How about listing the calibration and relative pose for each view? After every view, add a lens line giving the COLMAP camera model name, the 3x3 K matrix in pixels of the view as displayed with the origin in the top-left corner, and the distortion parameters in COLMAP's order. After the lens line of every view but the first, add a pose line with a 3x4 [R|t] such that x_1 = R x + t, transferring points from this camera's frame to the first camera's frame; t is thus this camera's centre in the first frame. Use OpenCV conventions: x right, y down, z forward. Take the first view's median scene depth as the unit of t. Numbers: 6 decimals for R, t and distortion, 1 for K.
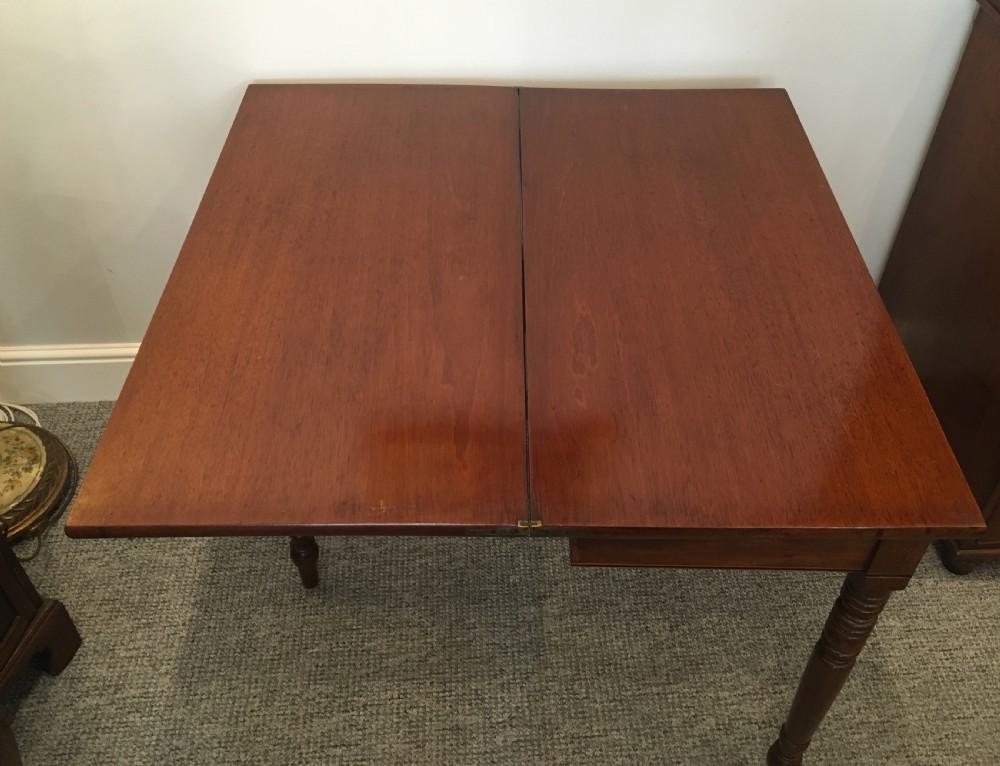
lens RADIAL K [[923.9, 0, 506.9], [0, 923.9, 382.2], [0, 0, 1]] dist [0.015050, 0.000000]
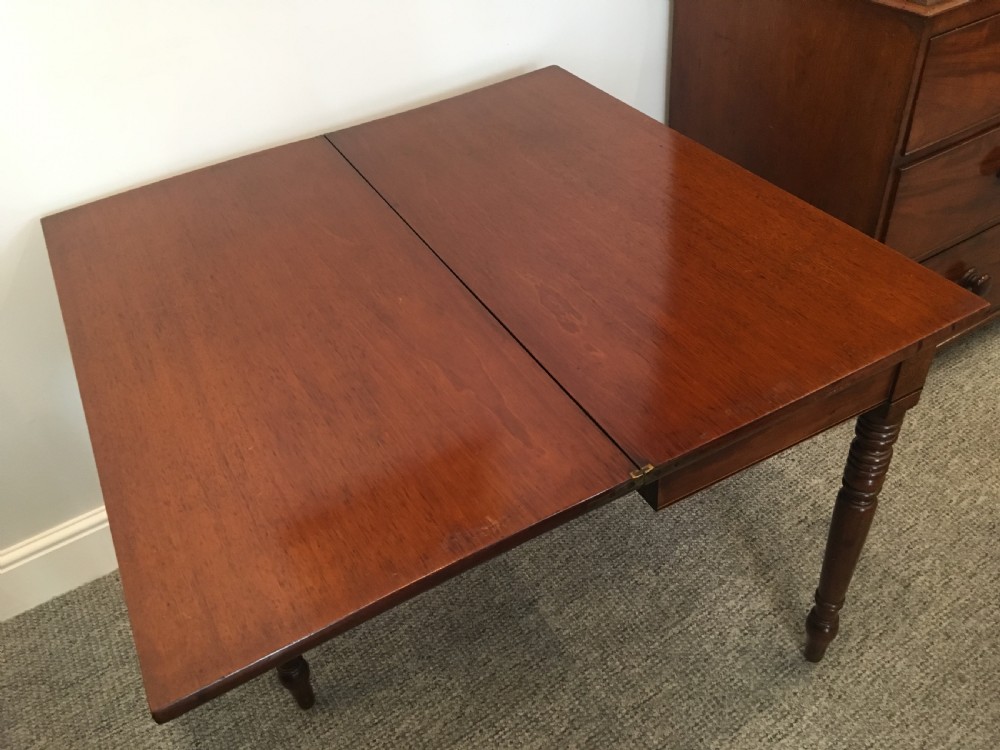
lens RADIAL K [[833.6, 0, 504.4], [0, 833.6, 395.7], [0, 0, 1]] dist [0.054730, -0.083147]
pose [[0.880275, -0.380521, 0.283408, -0.176684], [0.397038, 0.917802, -0.000915, 0.015766], [-0.259764, 0.113329, 0.958999, 0.119379]]
